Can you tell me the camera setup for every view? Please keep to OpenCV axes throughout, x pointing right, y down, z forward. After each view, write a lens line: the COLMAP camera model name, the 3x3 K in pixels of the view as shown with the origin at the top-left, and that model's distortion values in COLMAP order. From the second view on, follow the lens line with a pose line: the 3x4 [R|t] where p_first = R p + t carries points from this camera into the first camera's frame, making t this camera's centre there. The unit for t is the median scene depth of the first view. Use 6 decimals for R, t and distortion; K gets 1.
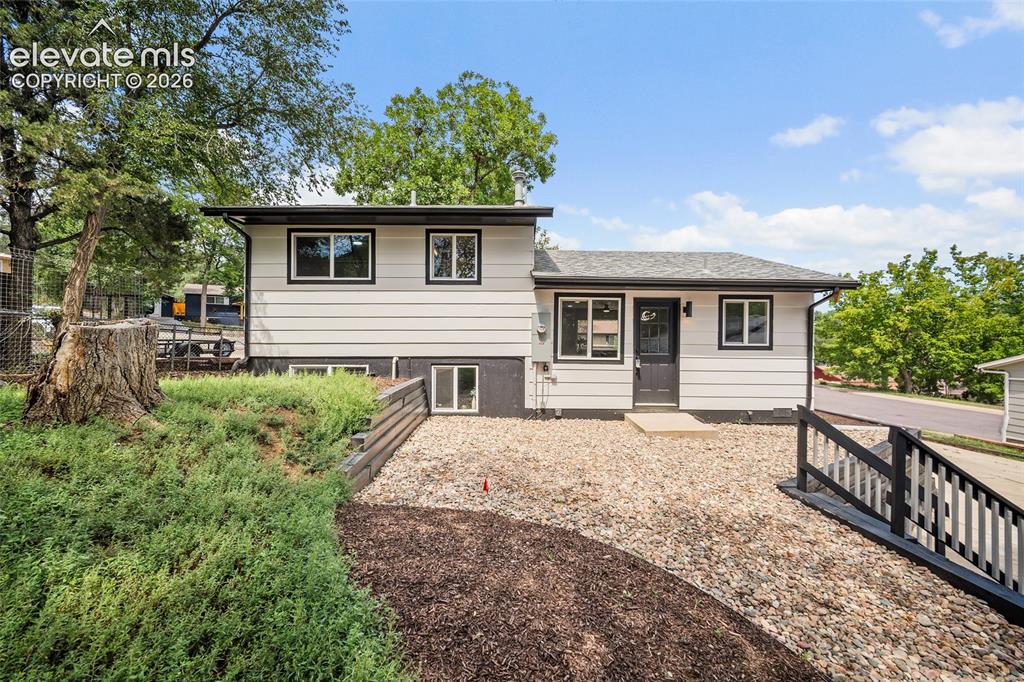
lens RADIAL K [[405.4, 0, 509.4], [0, 405.4, 345.5], [0, 0, 1]] dist [-0.002491, -0.000384]
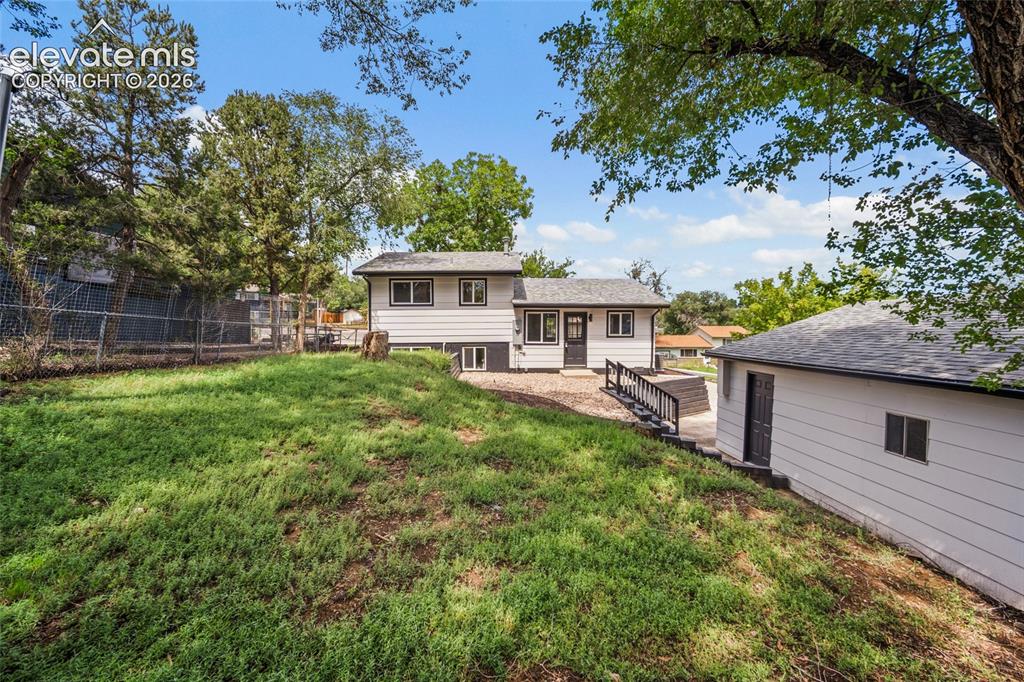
lens RADIAL K [[405.4, 0, 512.7], [0, 405.4, 339.0], [0, 0, 1]] dist [-0.002491, -0.000384]
pose [[0.999708, -0.008127, 0.022772, 0.009662], [0.007702, 0.999796, 0.018652, -0.024587], [-0.022919, -0.018471, 0.999567, -0.985377]]
